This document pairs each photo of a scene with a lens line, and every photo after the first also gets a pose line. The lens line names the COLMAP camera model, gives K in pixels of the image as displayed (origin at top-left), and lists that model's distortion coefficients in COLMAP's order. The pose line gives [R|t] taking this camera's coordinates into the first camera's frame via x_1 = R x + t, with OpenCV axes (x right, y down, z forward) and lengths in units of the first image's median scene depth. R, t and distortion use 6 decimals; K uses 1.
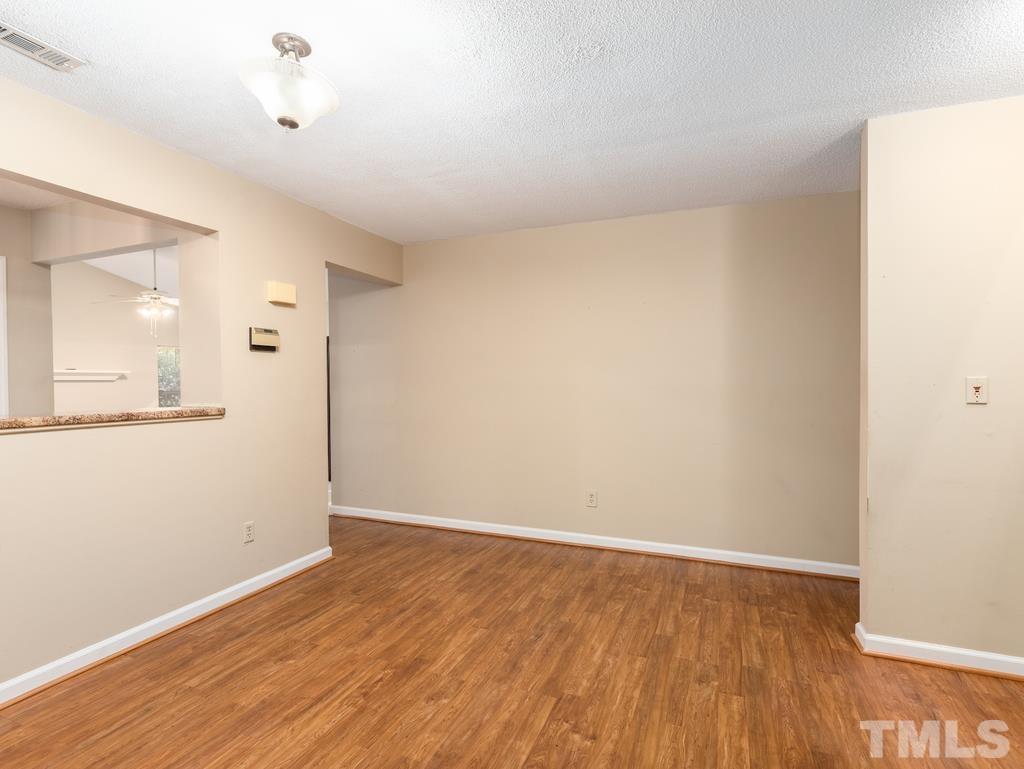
lens RADIAL K [[519.2, 0, 512.5], [0, 519.2, 383.2], [0, 0, 1]] dist [0.002035, -0.001141]
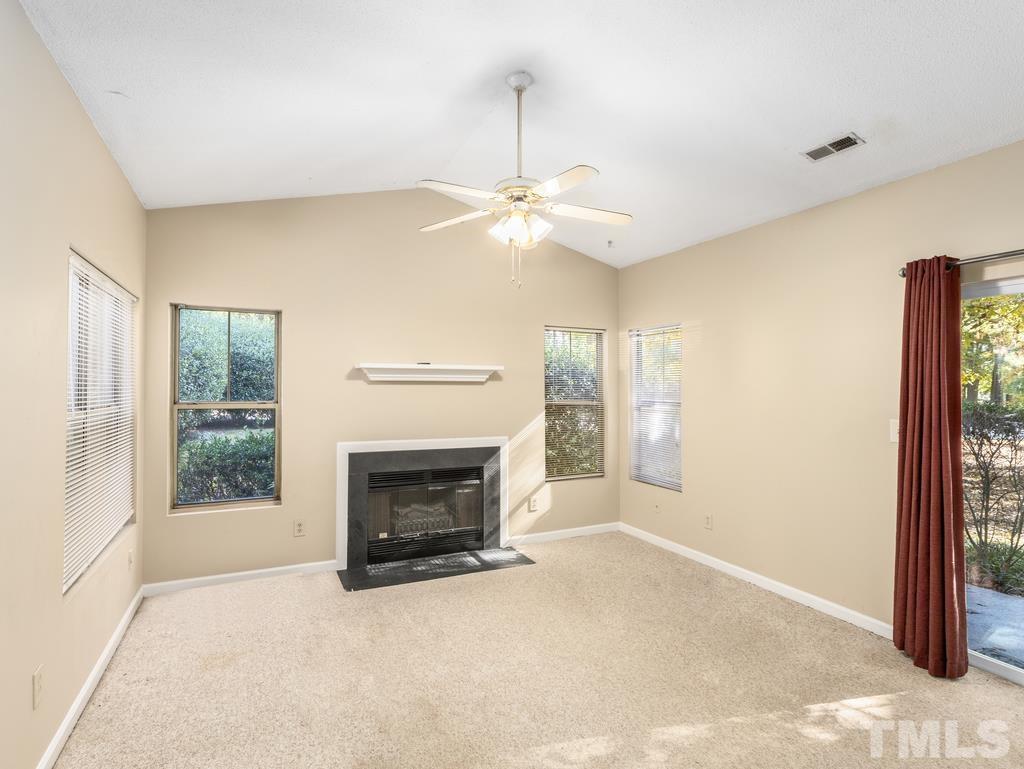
lens RADIAL K [[519.2, 0, 511.7], [0, 519.2, 388.8], [0, 0, 1]] dist [0.002035, -0.001141]
pose [[0.749572, 0.005109, -0.661903, -0.358434], [-0.007482, 0.999972, -0.000754, 0.003163], [0.661880, 0.005518, 0.749589, 0.601482]]
